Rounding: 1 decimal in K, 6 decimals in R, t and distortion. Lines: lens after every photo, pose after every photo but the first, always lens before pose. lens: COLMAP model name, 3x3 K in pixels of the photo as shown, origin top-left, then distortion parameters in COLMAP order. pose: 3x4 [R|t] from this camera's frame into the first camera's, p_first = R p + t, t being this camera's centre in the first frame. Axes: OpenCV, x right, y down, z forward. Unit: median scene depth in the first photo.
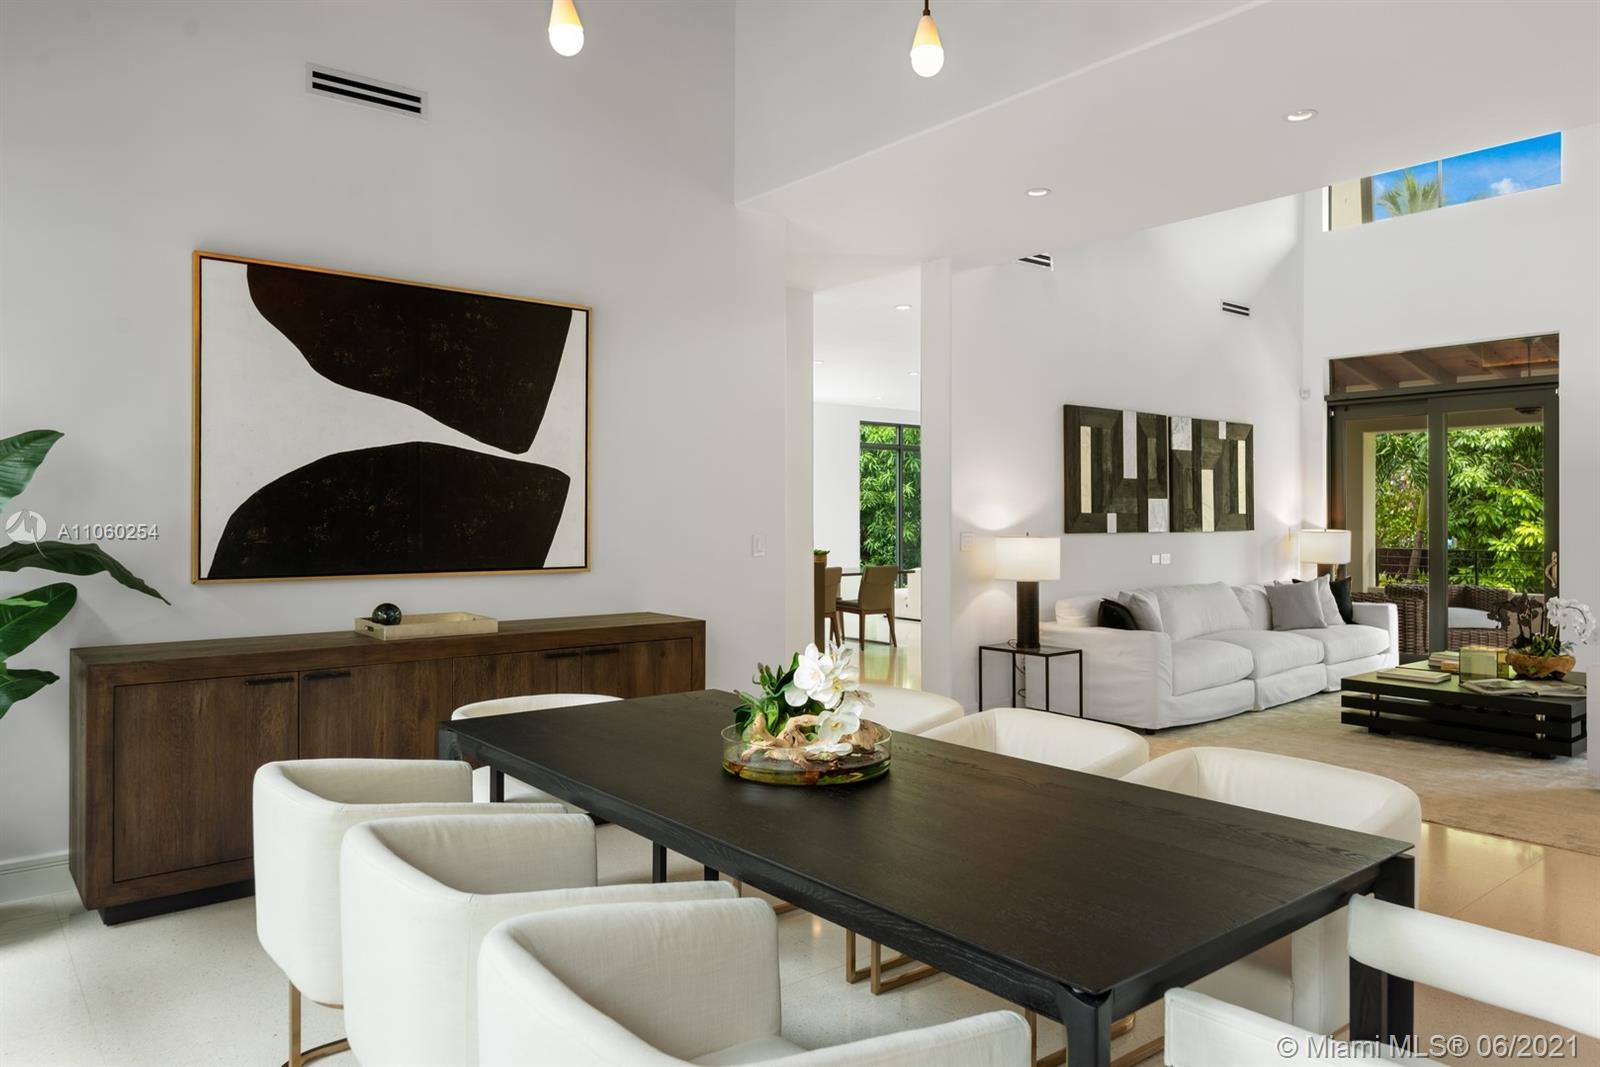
lens RADIAL K [[1056.4, 0, 800.0], [0, 1056.4, 533.5], [0, 0, 1]] dist [-0.007788, -0.001336]
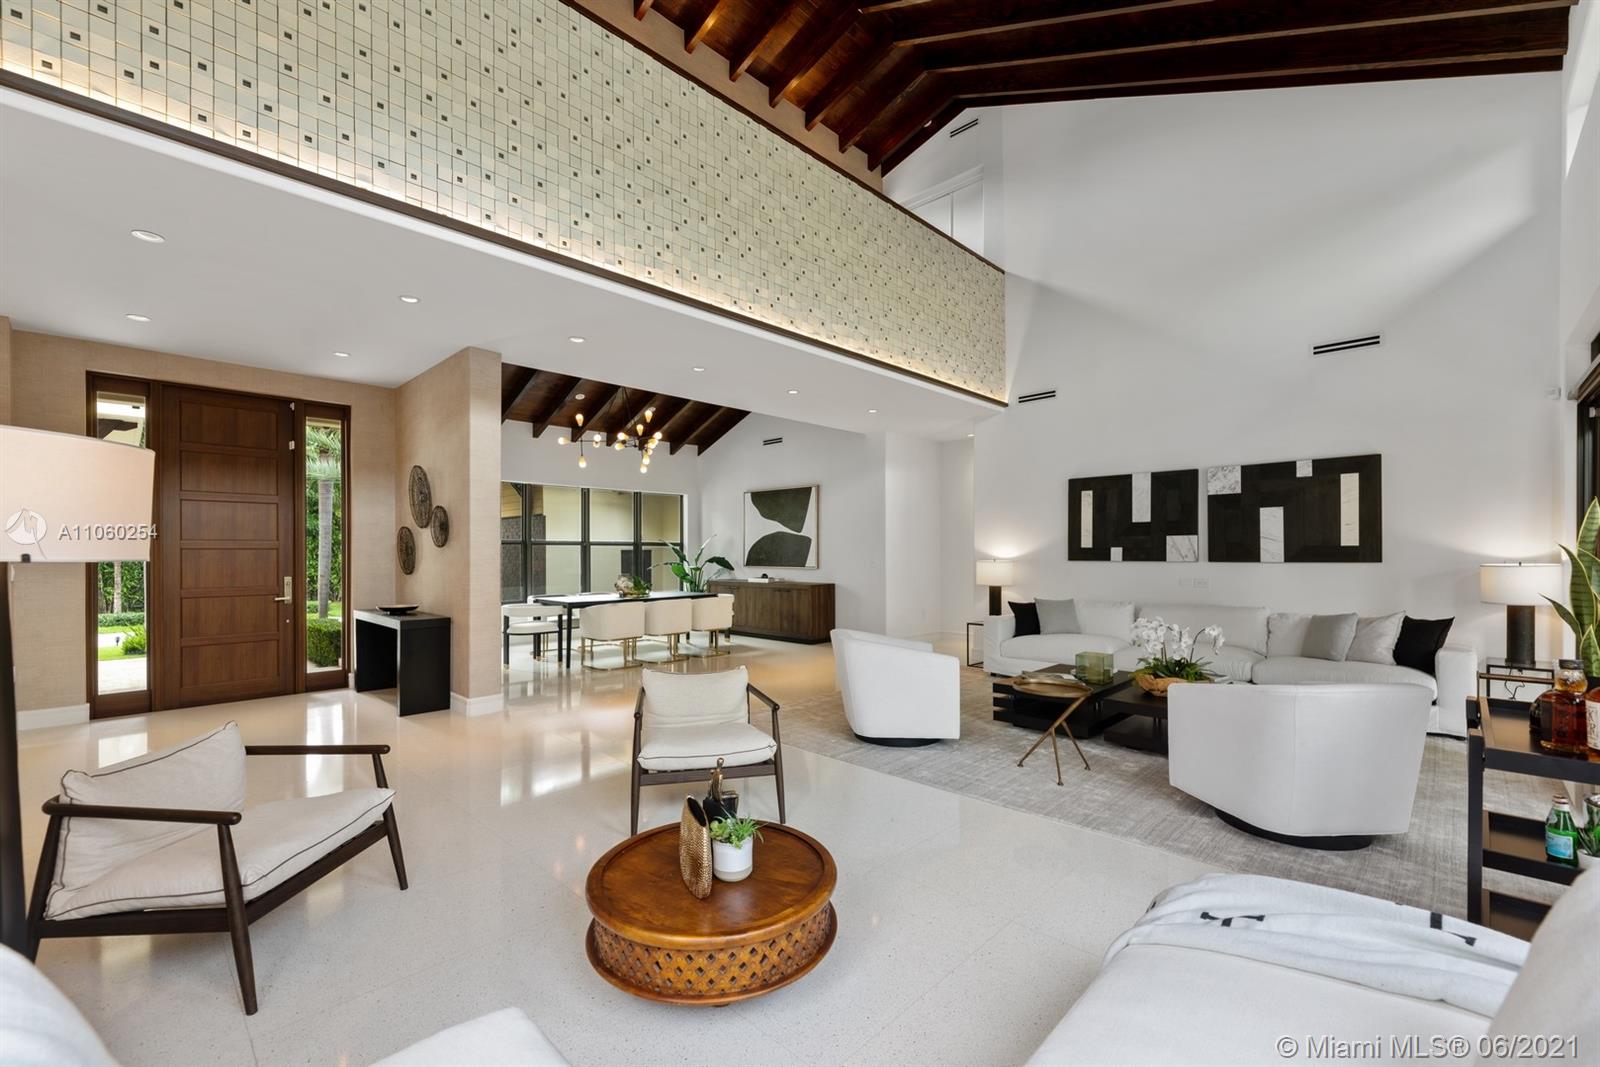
lens RADIAL K [[667.8, 0, 798.3], [0, 667.8, 554.4], [0, 0, 1]] dist [0.004600, 0.000457]
pose [[0.114900, 0.005180, -0.993364, 1.199937], [-0.009080, 0.999950, 0.004164, -0.009617], [0.993336, 0.008541, 0.114941, 0.481186]]
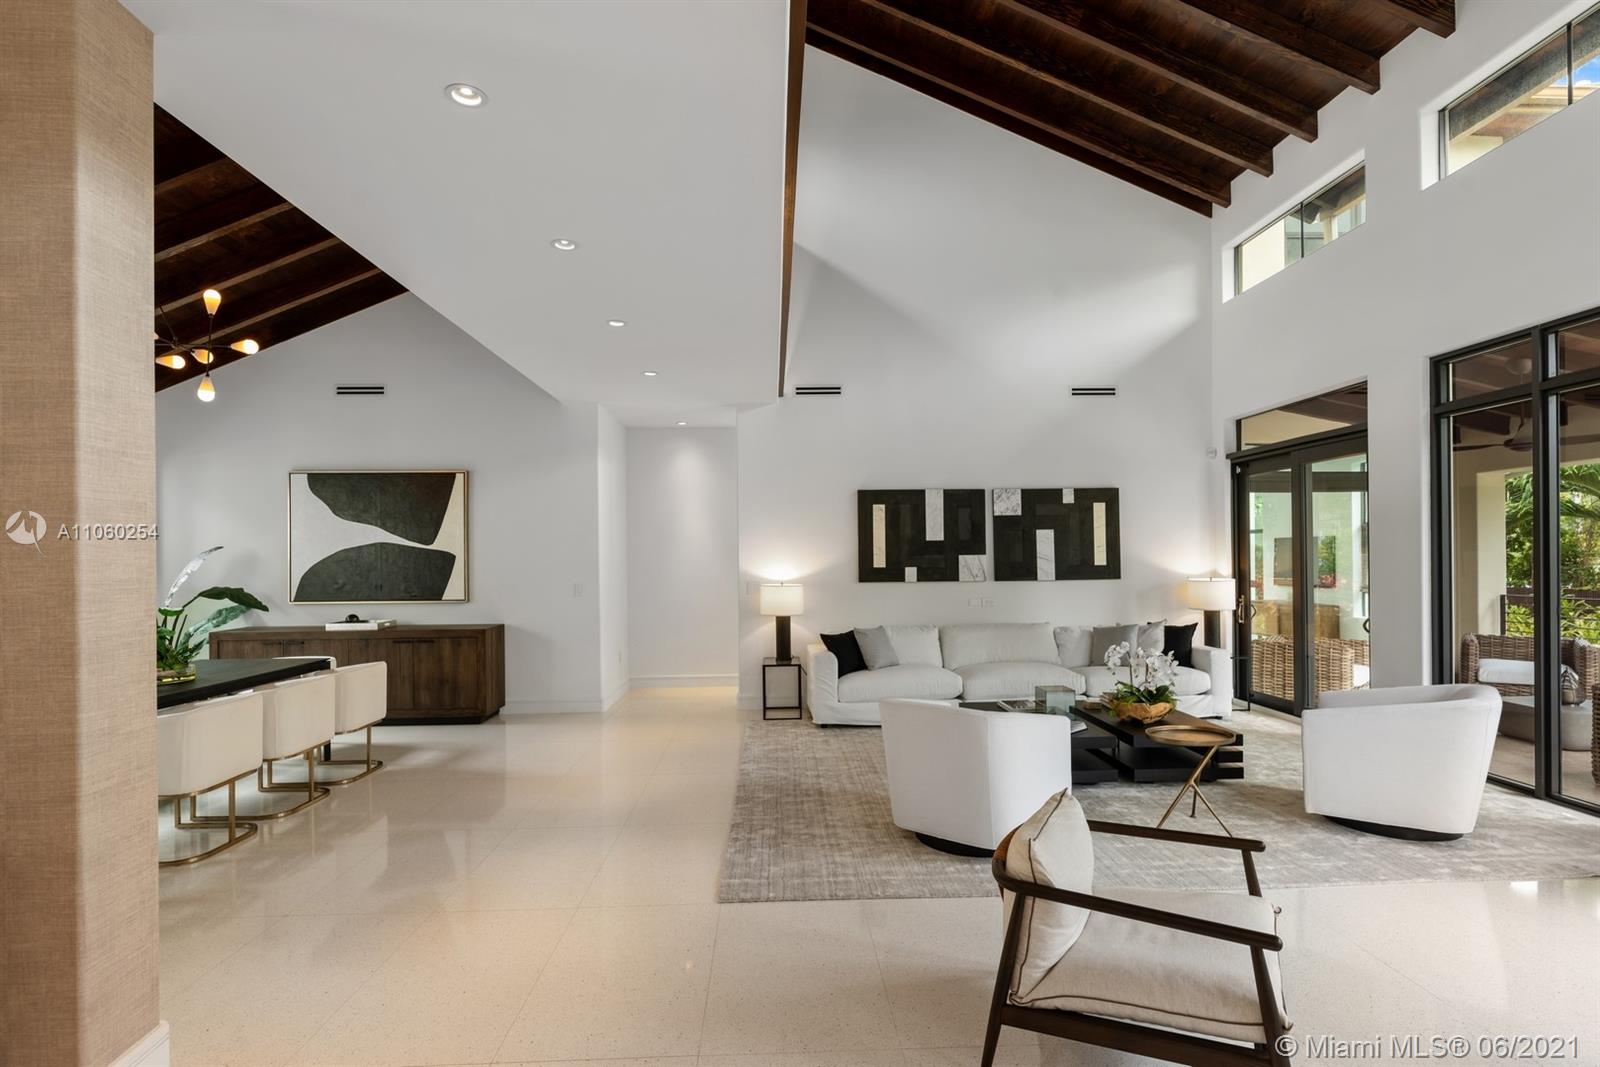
lens RADIAL K [[758.9, 0, 800.2], [0, 758.9, 560.1], [0, 0, 1]] dist [-0.000846, 0.000509]
pose [[0.801629, -0.004902, -0.597802, 0.789594], [0.001291, 0.999978, -0.006469, -0.022885], [0.597821, 0.004414, 0.801618, 0.148729]]
